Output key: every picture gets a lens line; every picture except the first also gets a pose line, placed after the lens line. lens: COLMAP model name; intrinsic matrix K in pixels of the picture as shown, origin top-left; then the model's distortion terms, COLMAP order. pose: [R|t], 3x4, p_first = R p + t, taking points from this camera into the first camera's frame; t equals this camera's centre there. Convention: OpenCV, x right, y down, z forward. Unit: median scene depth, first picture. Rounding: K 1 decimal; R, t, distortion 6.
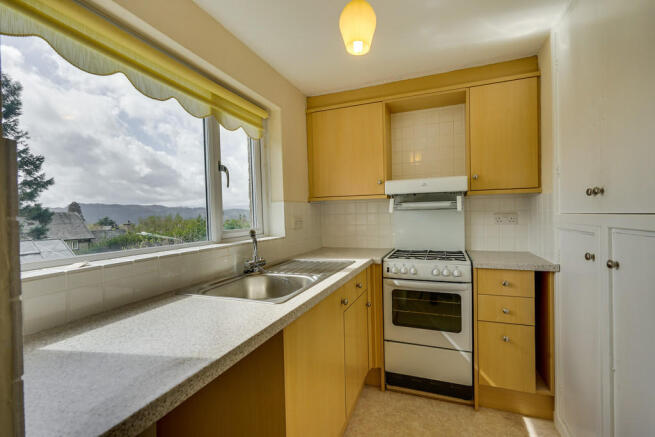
lens RADIAL K [[292.7, 0, 326.5], [0, 292.7, 218.5], [0, 0, 1]] dist [-0.005086, 0.001115]
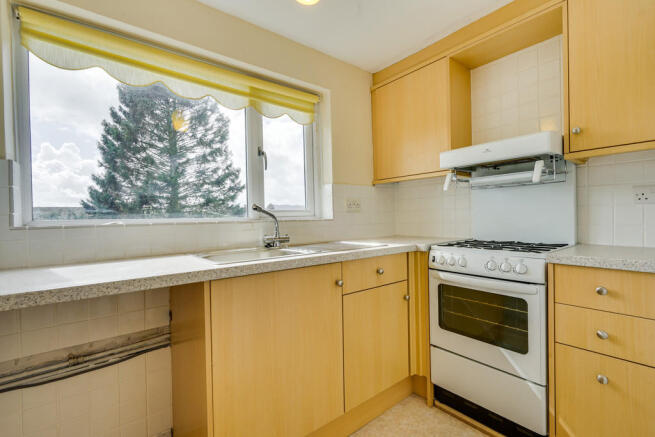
lens RADIAL K [[292.7, 0, 327.5], [0, 292.7, 217.9], [0, 0, 1]] dist [-0.005086, 0.001115]
pose [[0.867346, 0.007273, -0.497653, 0.357179], [-0.006520, 0.999973, 0.003251, 0.059075], [0.497663, 0.000425, 0.867370, 0.143062]]
